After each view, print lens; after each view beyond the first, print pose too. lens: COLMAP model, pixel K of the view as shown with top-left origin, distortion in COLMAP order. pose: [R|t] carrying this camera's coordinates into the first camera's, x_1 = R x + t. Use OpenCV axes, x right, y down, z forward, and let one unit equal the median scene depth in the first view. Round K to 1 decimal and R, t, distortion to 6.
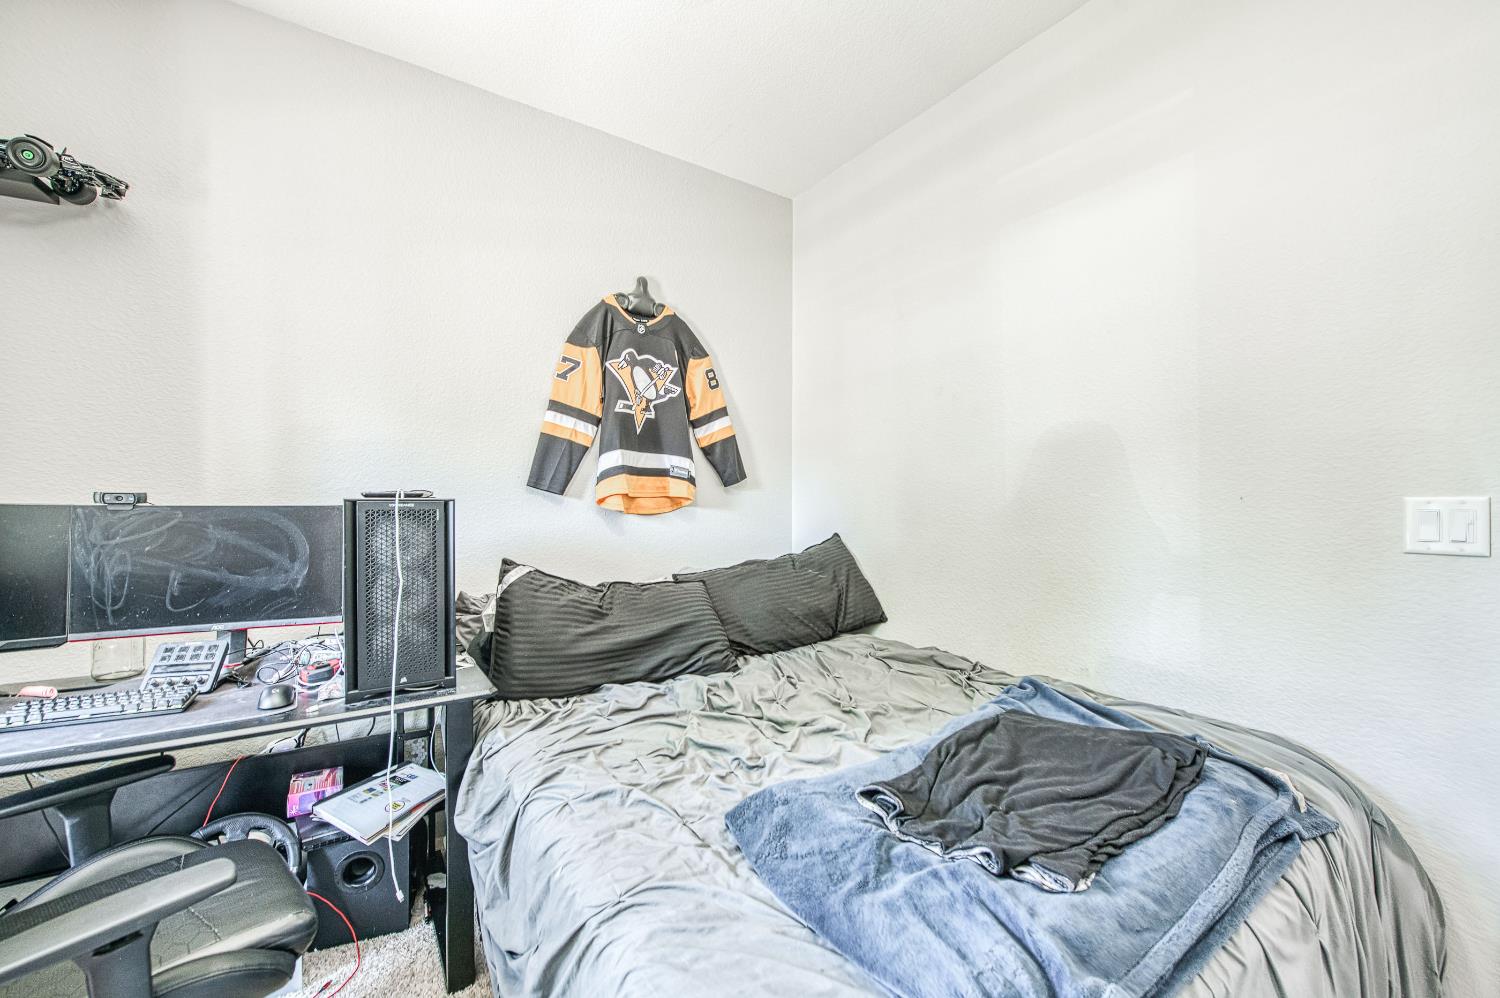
lens RADIAL K [[616.7, 0, 743.4], [0, 616.7, 523.4], [0, 0, 1]] dist [-0.019872, -0.000267]
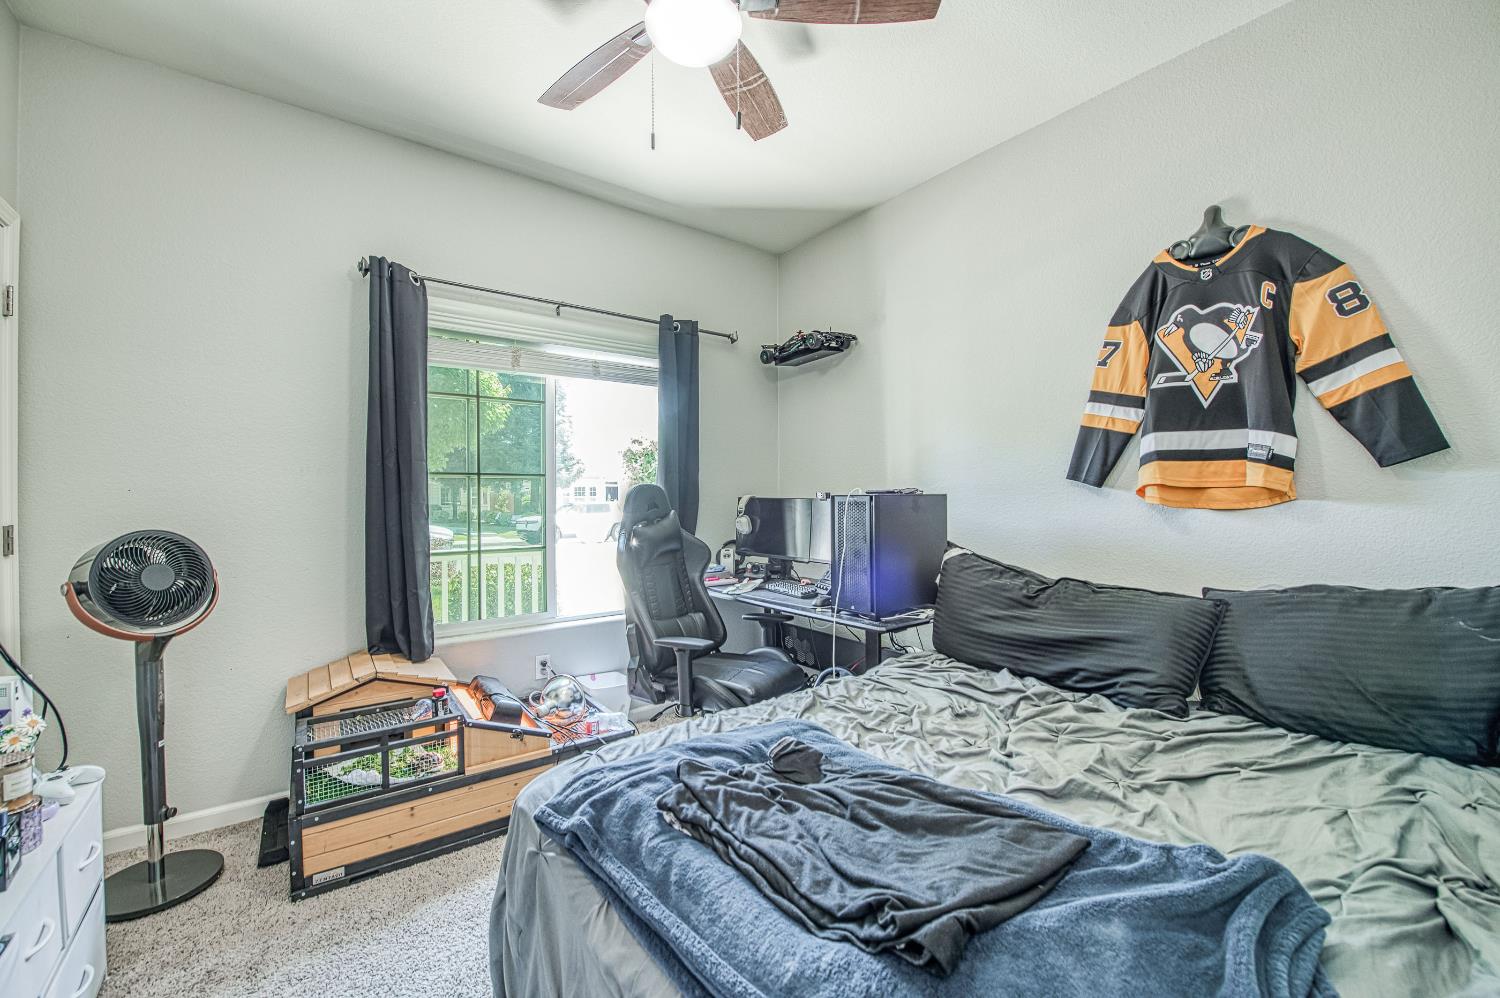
lens RADIAL K [[616.7, 0, 743.4], [0, 616.7, 523.4], [0, 0, 1]] dist [-0.019872, -0.000267]
pose [[0.026990, 0.034569, -0.999038, 0.604907], [-0.027939, 0.999038, 0.033814, -0.006519], [0.999245, 0.026999, 0.027929, 0.391645]]
